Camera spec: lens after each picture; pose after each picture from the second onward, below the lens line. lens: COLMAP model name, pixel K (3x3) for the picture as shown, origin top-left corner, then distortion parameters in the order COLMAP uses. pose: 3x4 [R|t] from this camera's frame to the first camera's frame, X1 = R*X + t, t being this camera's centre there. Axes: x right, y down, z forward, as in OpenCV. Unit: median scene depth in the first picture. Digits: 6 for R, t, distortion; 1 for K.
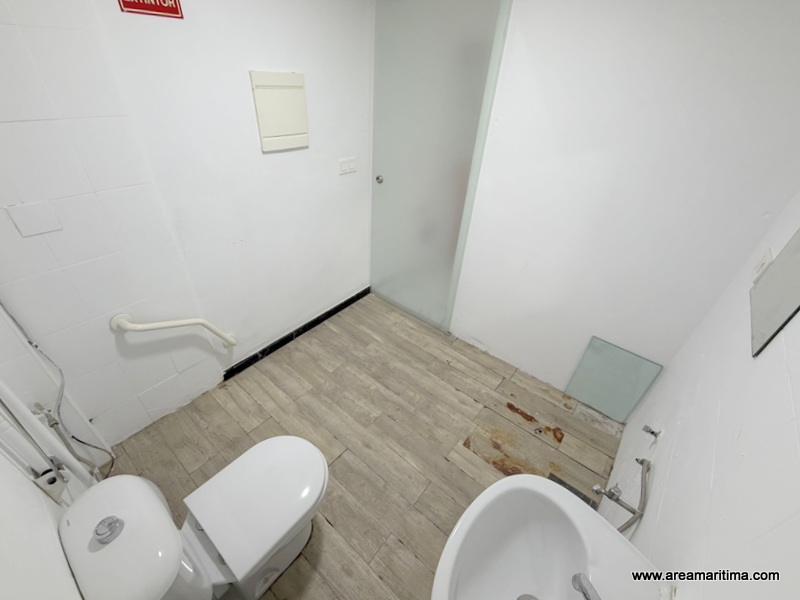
lens RADIAL K [[336.5, 0, 400.0], [0, 336.5, 300.0], [0, 0, 1]] dist [-0.000085, -0.000022]
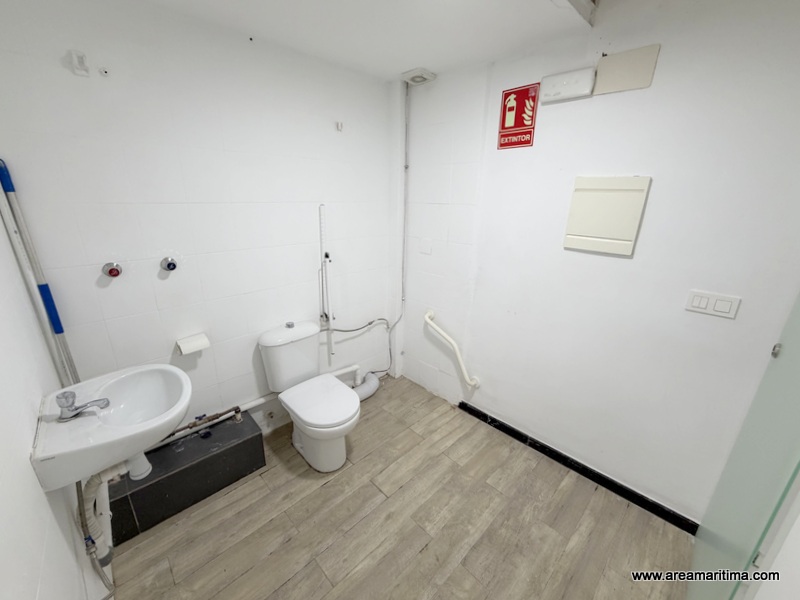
lens RADIAL K [[324.8, 0, 396.2], [0, 324.8, 299.1], [0, 0, 1]] dist [0.000486, -0.000195]
pose [[-0.123916, 0.247890, -0.960831, 0.556300], [-0.587387, 0.762096, 0.272371, -0.253755], [0.799763, 0.598131, 0.051171, 0.556597]]
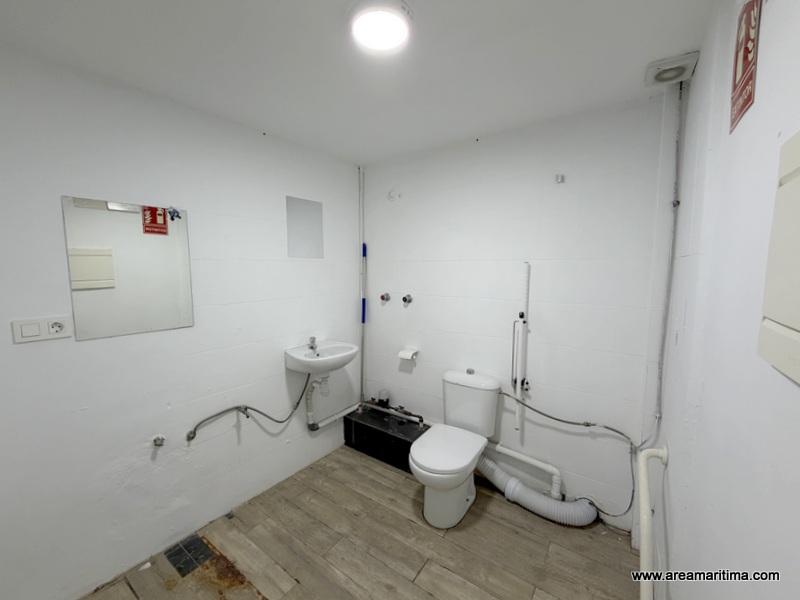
lens RADIAL K [[324.8, 0, 396.2], [0, 324.8, 299.1], [0, 0, 1]] dist [0.000486, -0.000195]
pose [[-0.996565, -0.052178, -0.064317, -0.020776], [-0.081407, 0.759951, 0.644863, -0.573293], [0.015230, 0.647883, -0.761587, 1.045495]]
